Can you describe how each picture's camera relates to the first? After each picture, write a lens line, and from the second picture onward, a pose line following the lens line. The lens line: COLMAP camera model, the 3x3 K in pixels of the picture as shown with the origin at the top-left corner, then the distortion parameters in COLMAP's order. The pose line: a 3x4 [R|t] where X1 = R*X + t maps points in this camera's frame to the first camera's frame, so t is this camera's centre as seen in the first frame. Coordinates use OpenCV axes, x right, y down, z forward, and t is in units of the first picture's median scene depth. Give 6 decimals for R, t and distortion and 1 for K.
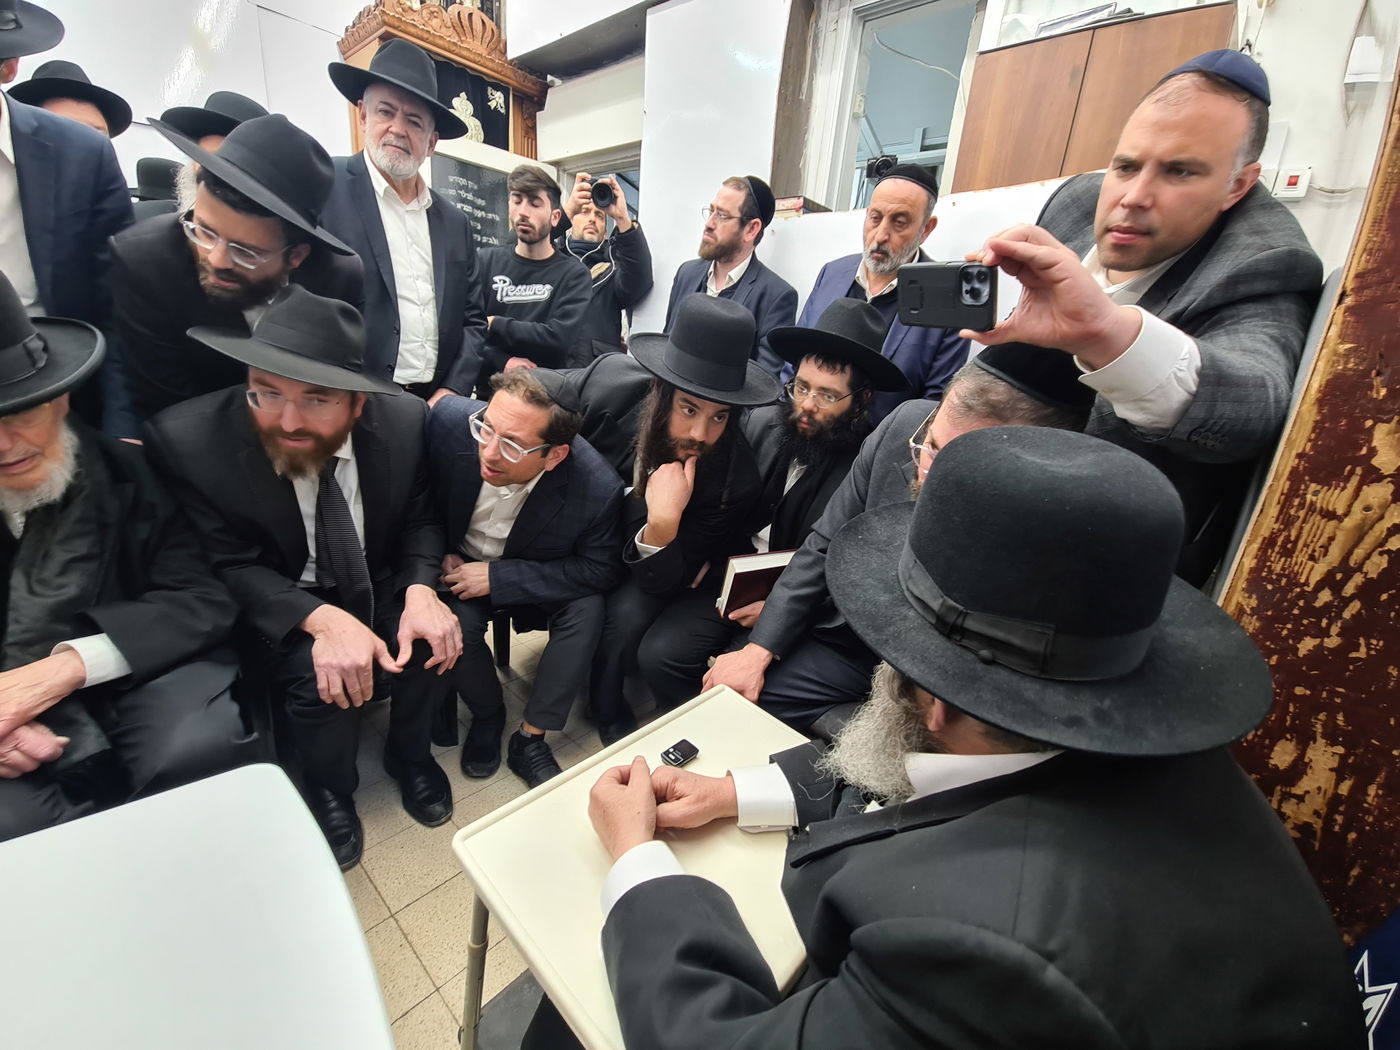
lens RADIAL K [[596.6, 0, 700.0], [0, 596.6, 525.0], [0, 0, 1]] dist [-0.007089, -0.000403]
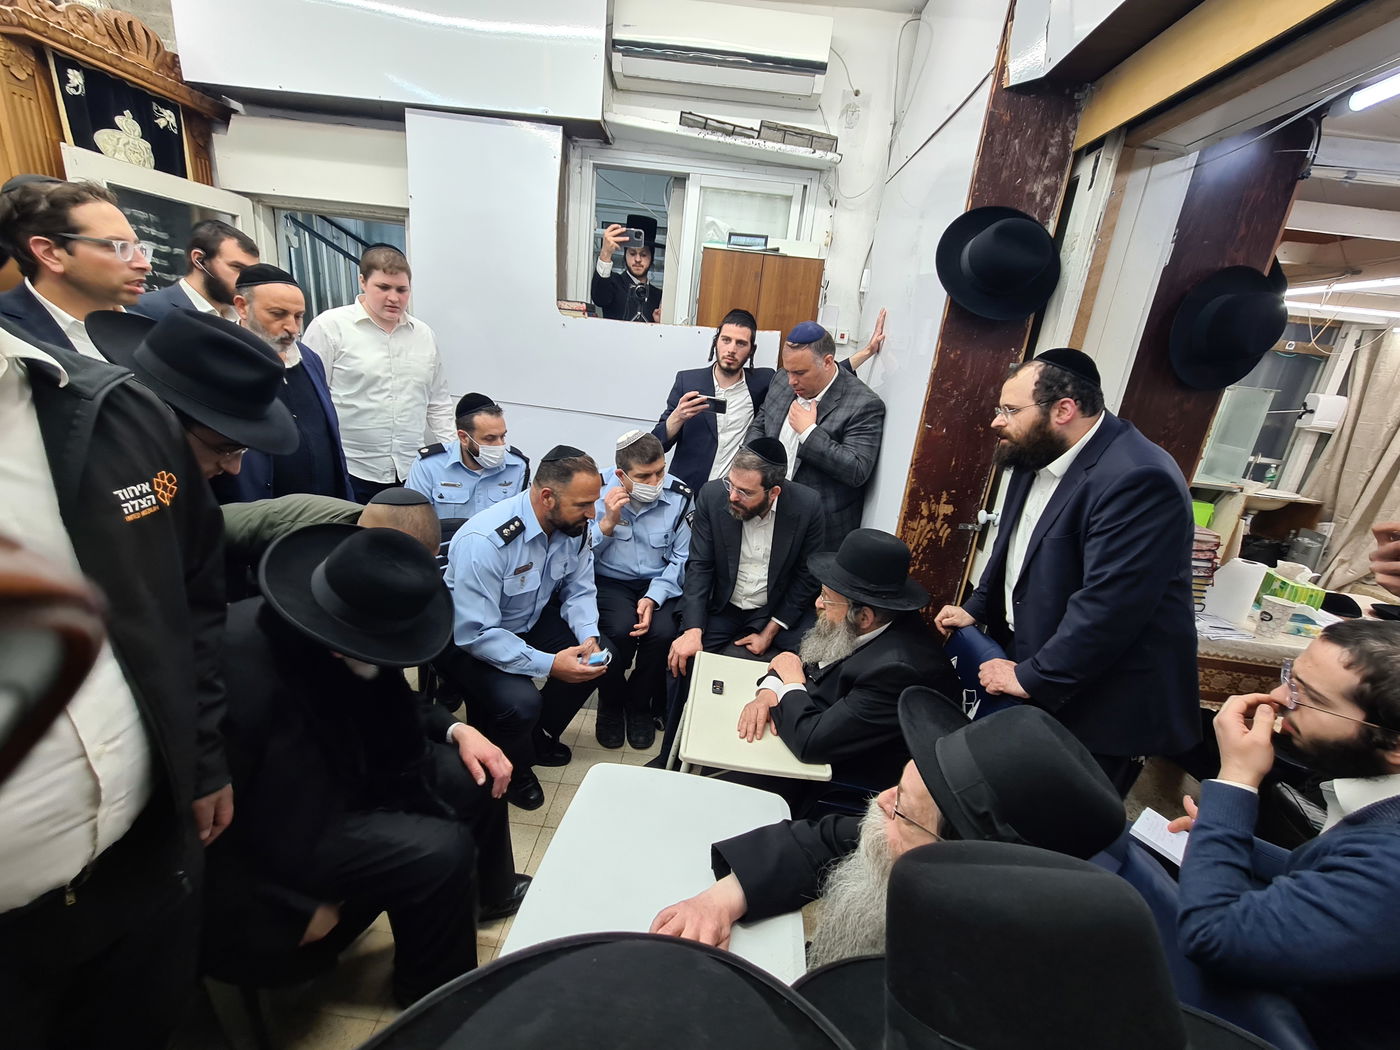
lens RADIAL K [[596.6, 0, 700.0], [0, 596.6, 525.0], [0, 0, 1]] dist [-0.007089, -0.000403]
pose [[0.772133, -0.206434, 0.600996, -1.227117], [0.146126, 0.978098, 0.148227, -0.477513], [-0.618432, -0.026629, 0.785387, -0.570950]]
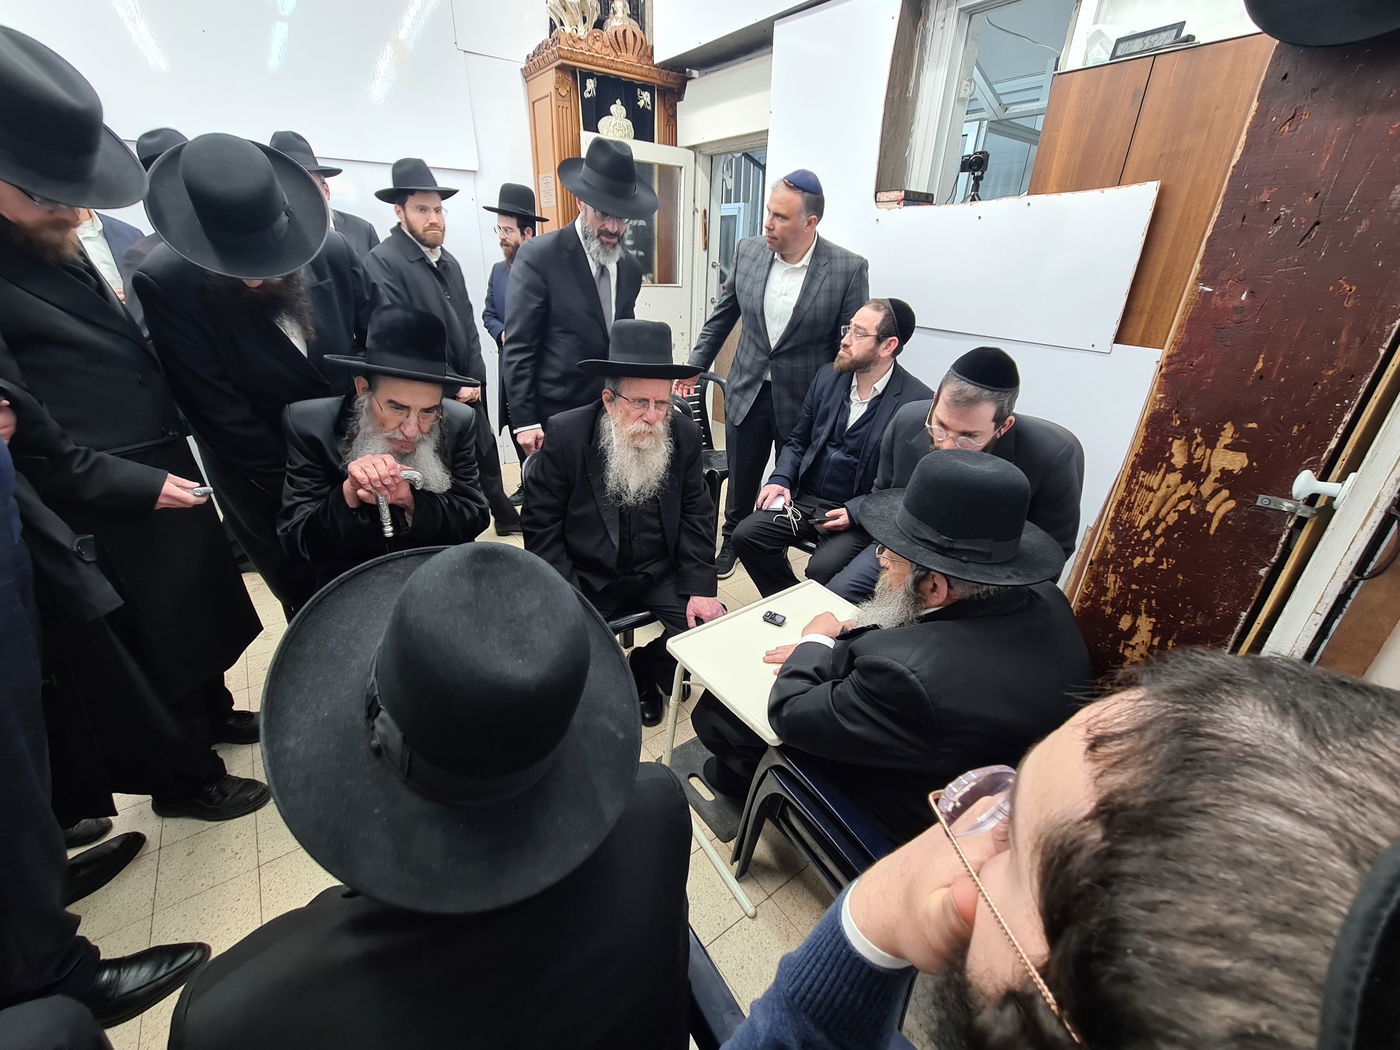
lens RADIAL K [[606.0, 0, 671.2], [0, 606.0, 520.9], [0, 0, 1]] dist [-0.001905, 0.000107]
pose [[0.969577, 0.027708, -0.243214, 0.076730], [0.002014, 0.992637, 0.121113, -0.100496], [0.244779, -0.117918, 0.962382, -0.773115]]
